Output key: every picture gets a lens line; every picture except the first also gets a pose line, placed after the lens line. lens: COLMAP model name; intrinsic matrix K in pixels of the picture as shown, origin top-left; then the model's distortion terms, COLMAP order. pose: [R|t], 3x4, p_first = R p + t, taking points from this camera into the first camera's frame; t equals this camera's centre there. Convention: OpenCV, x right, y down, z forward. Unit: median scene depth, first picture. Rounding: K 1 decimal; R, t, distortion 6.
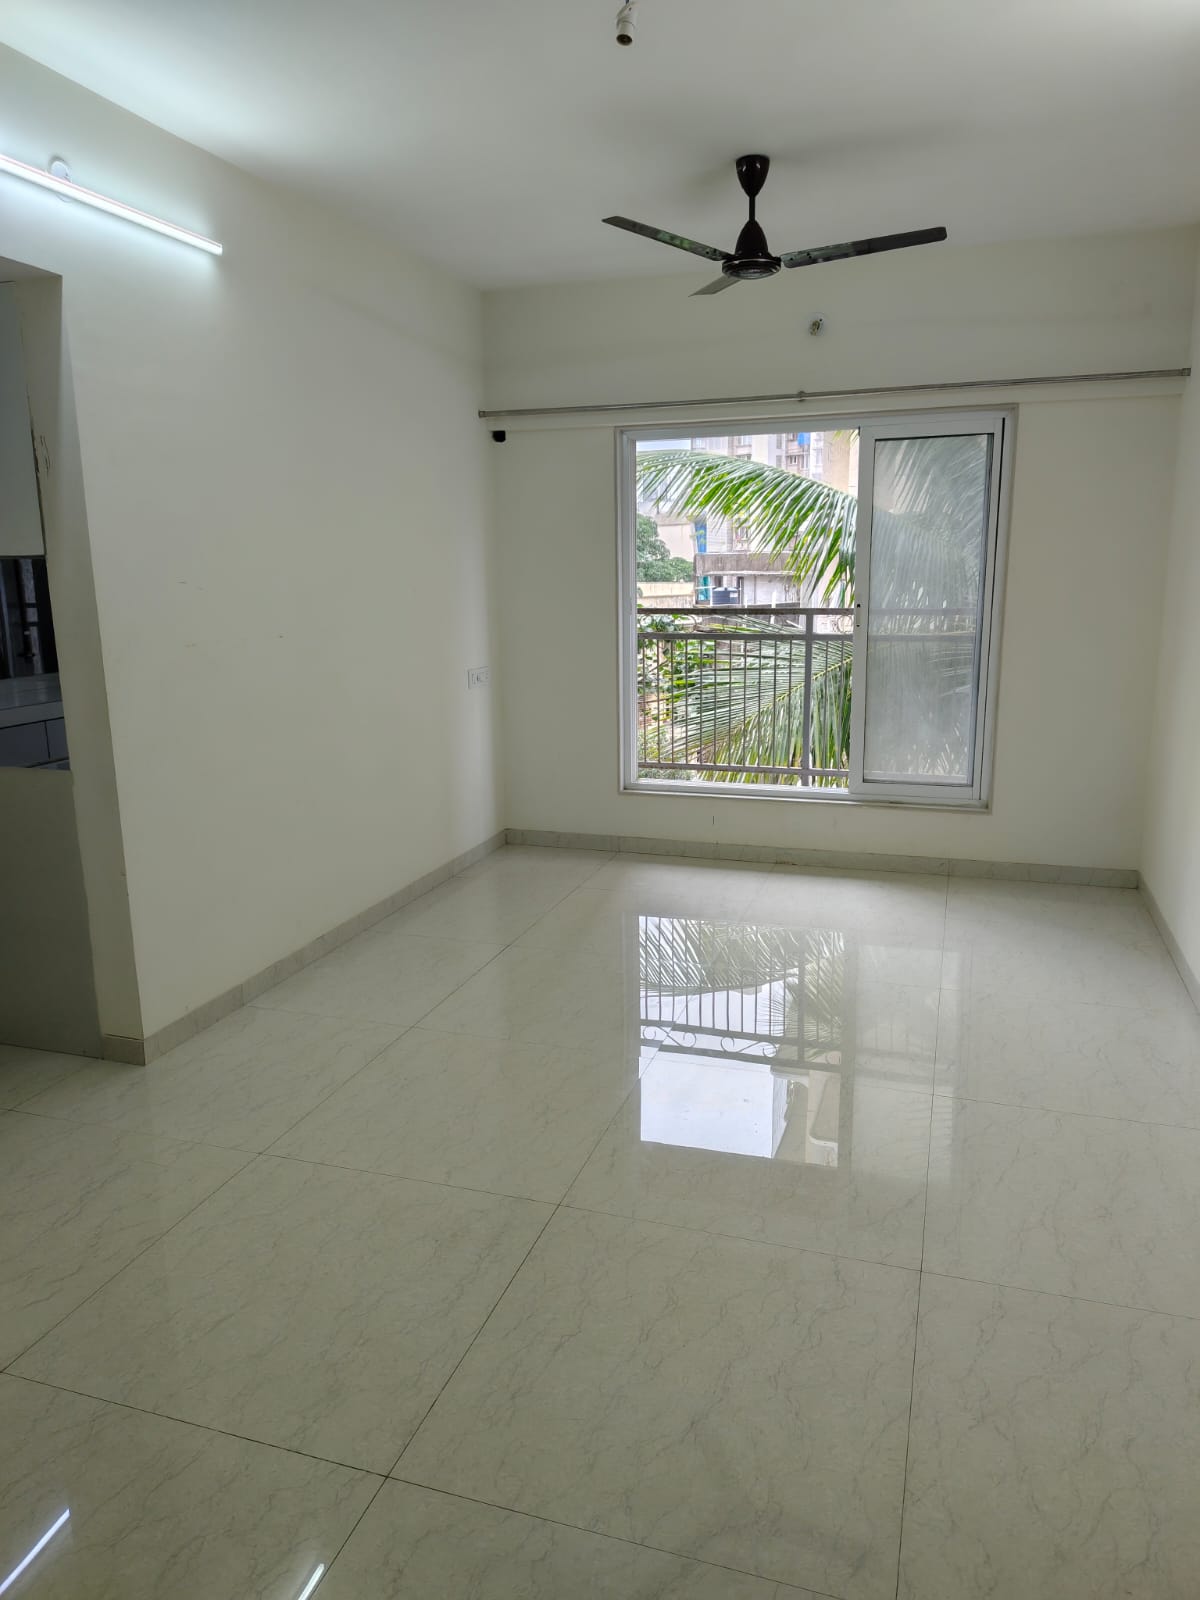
lens RADIAL K [[1088.2, 0, 600.0], [0, 1088.2, 800.0], [0, 0, 1]] dist [0.008917, 0.001194]
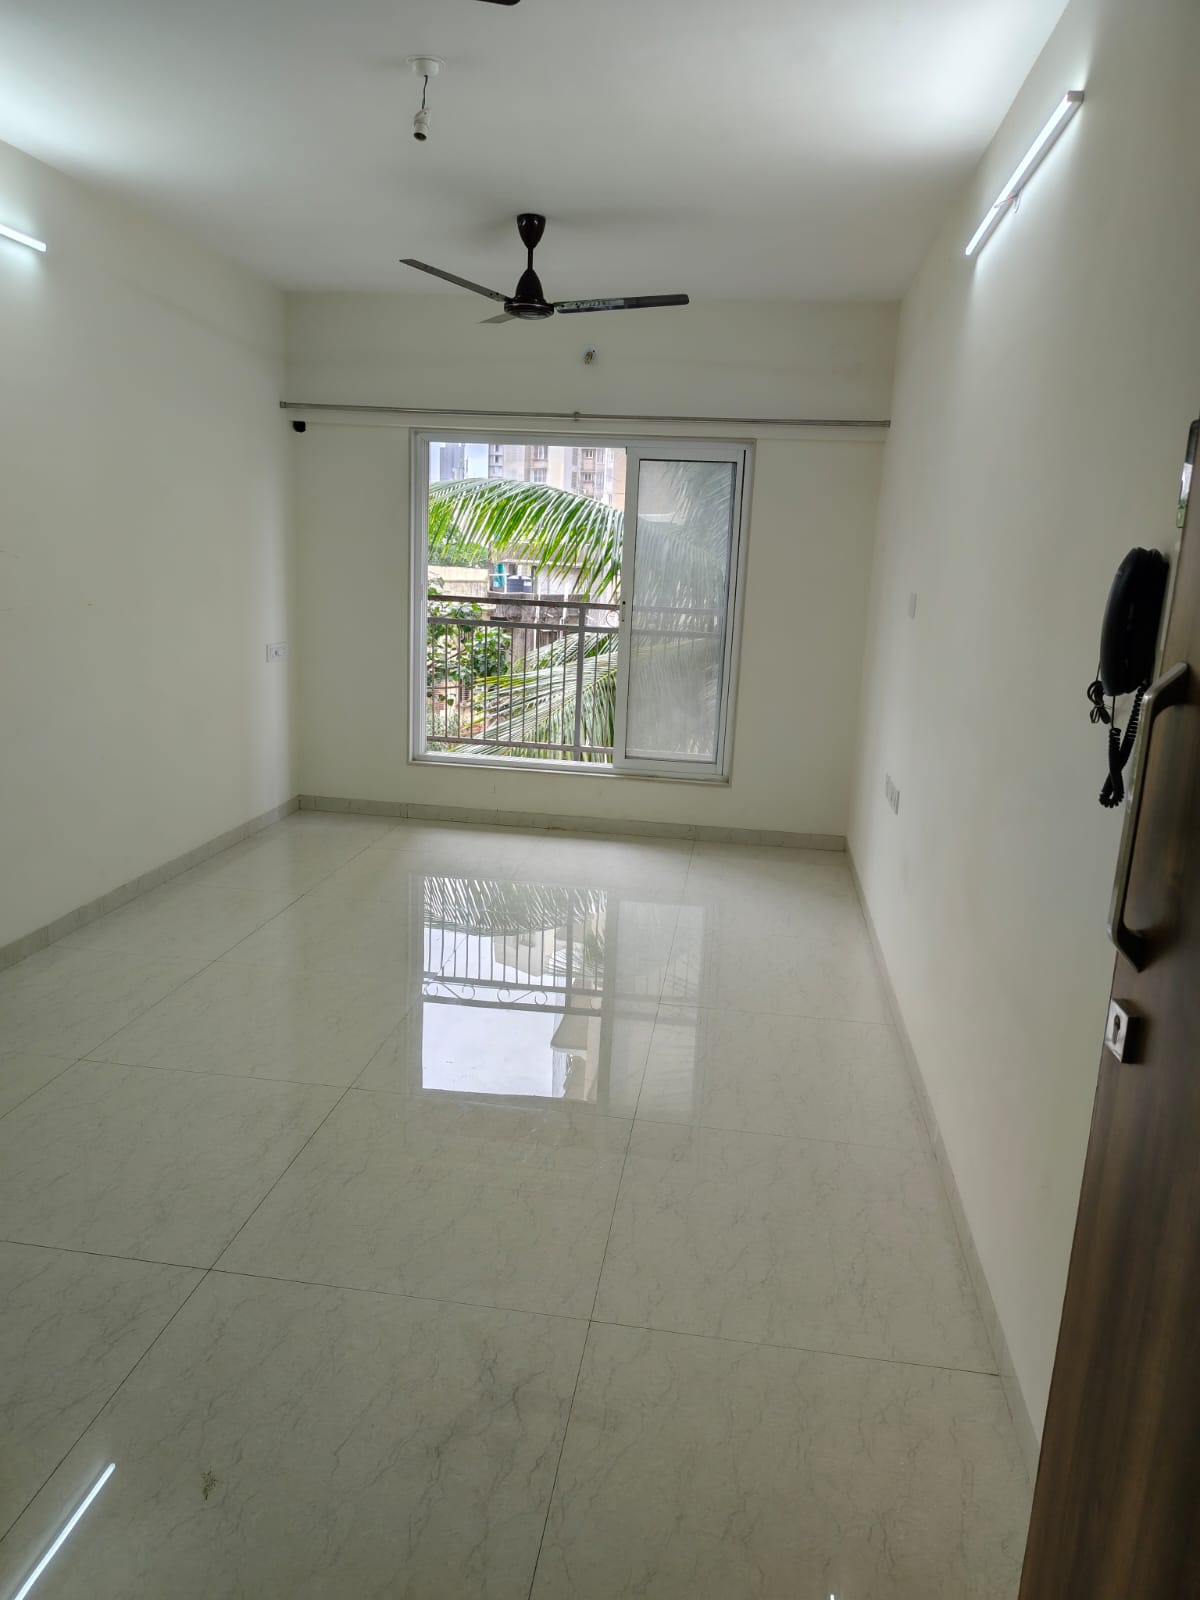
lens RADIAL K [[1137.6, 0, 600.0], [0, 1137.6, 800.0], [0, 0, 1]] dist [0.056057, -0.062969]
pose [[0.983219, 0.018354, 0.181502, -0.000098], [-0.019307, 0.999808, 0.003485, 0.024125], [-0.181403, -0.006931, 0.983384, -0.171703]]
